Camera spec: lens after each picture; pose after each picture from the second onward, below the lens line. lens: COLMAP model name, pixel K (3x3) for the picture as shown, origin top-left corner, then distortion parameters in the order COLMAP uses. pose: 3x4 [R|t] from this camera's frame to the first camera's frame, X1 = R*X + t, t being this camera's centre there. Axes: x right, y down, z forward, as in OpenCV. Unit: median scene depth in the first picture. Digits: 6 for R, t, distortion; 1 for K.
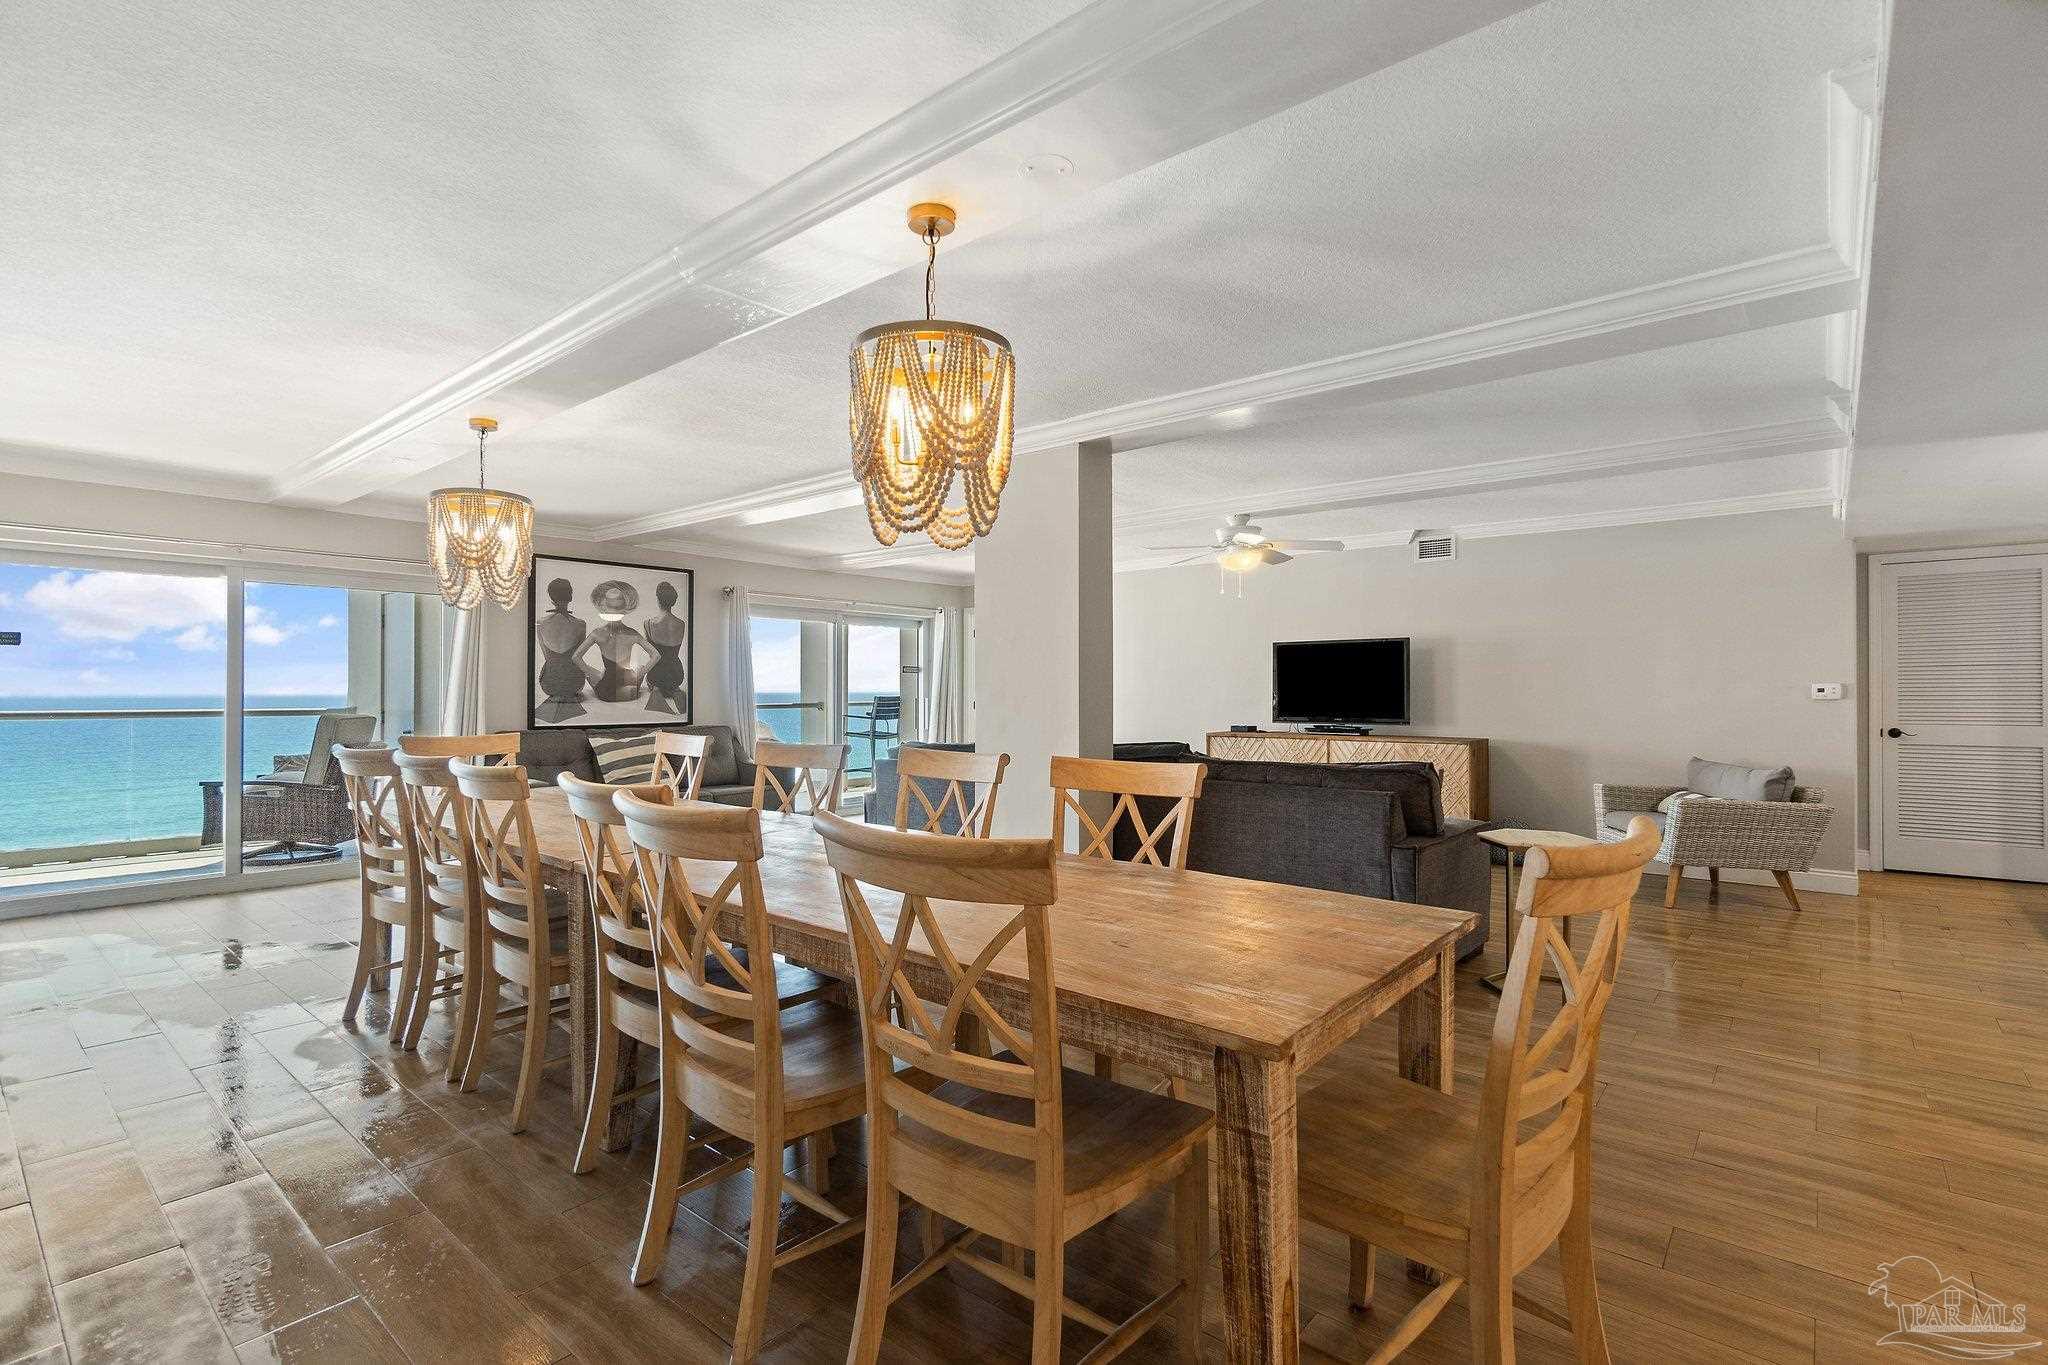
lens RADIAL K [[946.4, 0, 1024.0], [0, 946.4, 682.5], [0, 0, 1]] dist [-0.000472, -0.000185]
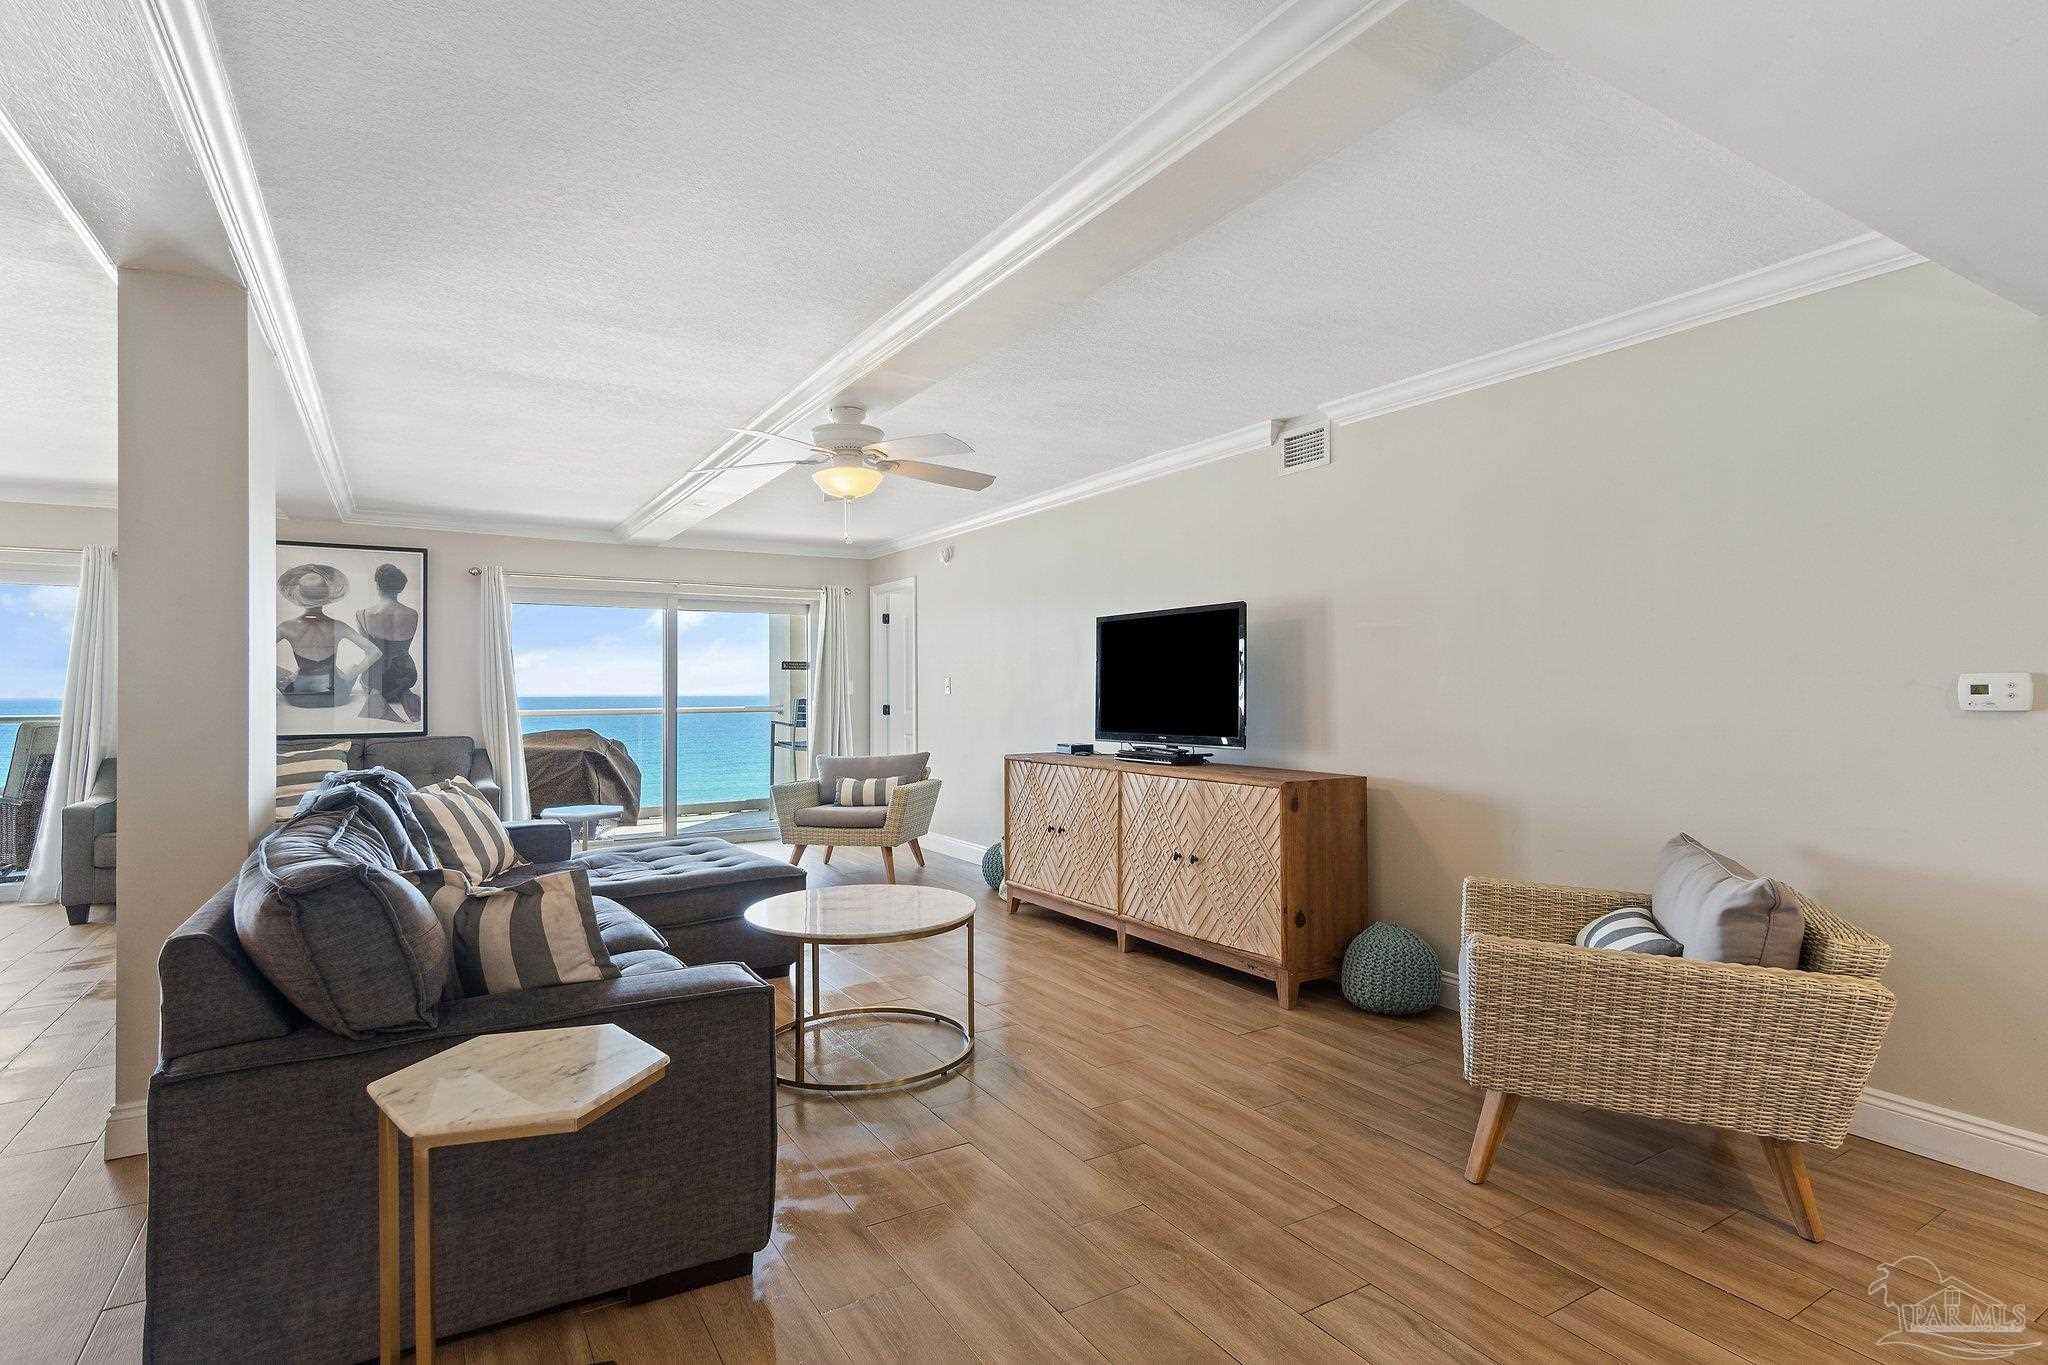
lens RADIAL K [[1000.9, 0, 1024.0], [0, 1000.9, 682.5], [0, 0, 1]] dist [0.001808, 0.000230]
pose [[0.948932, -0.006071, -0.315422, 0.439444], [0.006676, 0.999977, 0.000839, 0.001494], [0.315410, -0.002902, 0.948951, 0.339420]]
